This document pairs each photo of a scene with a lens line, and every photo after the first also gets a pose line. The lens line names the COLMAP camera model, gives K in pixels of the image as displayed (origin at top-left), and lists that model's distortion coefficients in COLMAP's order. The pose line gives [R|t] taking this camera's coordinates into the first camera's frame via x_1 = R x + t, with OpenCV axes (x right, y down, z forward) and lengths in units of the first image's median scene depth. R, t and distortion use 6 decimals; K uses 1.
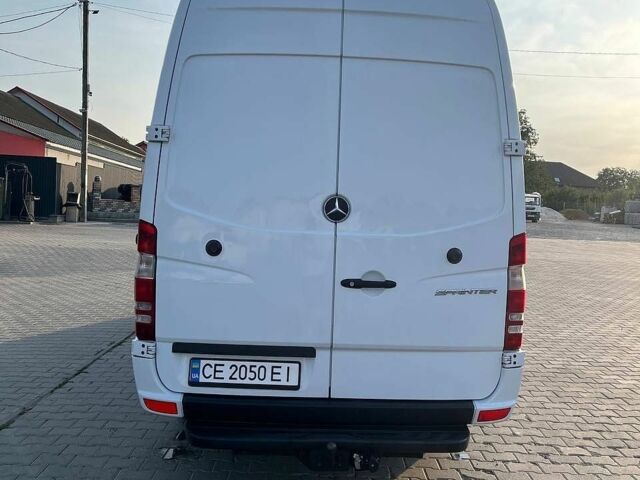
lens RADIAL K [[590.6, 0, 335.5], [0, 590.6, 238.6], [0, 0, 1]] dist [0.050460, -0.006808]
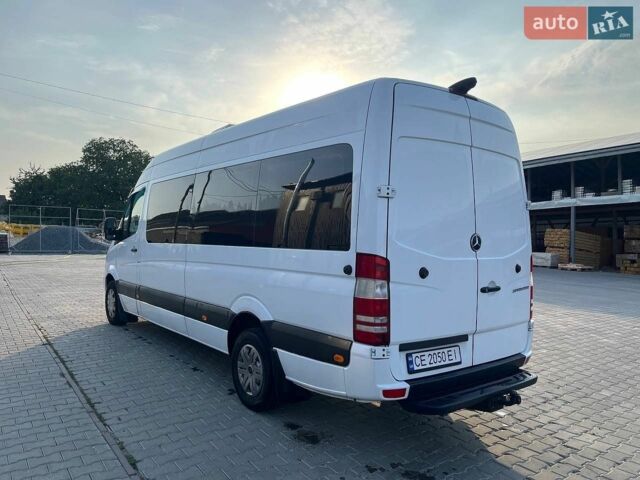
lens RADIAL K [[468.5, 0, 323.7], [0, 468.5, 232.5], [0, 0, 1]] dist [0.011831, -0.000805]
pose [[0.823242, -0.013563, 0.567528, -1.020320], [0.034533, 0.999060, -0.026216, -0.058714], [-0.566639, 0.041181, 0.822937, 0.203154]]
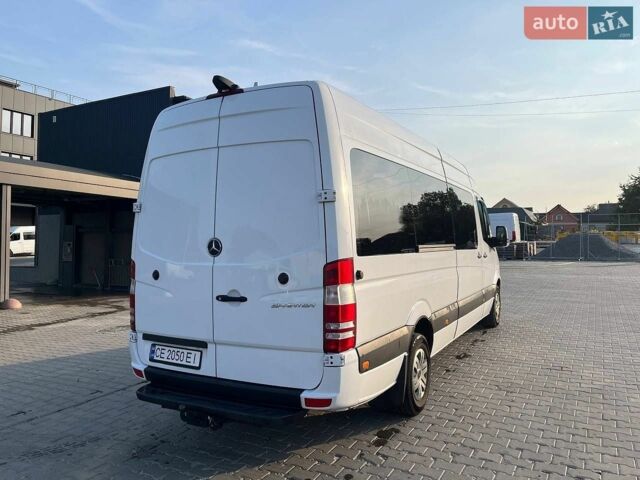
lens RADIAL K [[468.5, 0, 323.7], [0, 468.5, 232.5], [0, 0, 1]] dist [0.011831, -0.000805]
pose [[0.863800, -0.059264, -0.500338, 0.822549], [0.023211, 0.996684, -0.077983, 0.009688], [0.503301, 0.055749, 0.862311, 0.116502]]
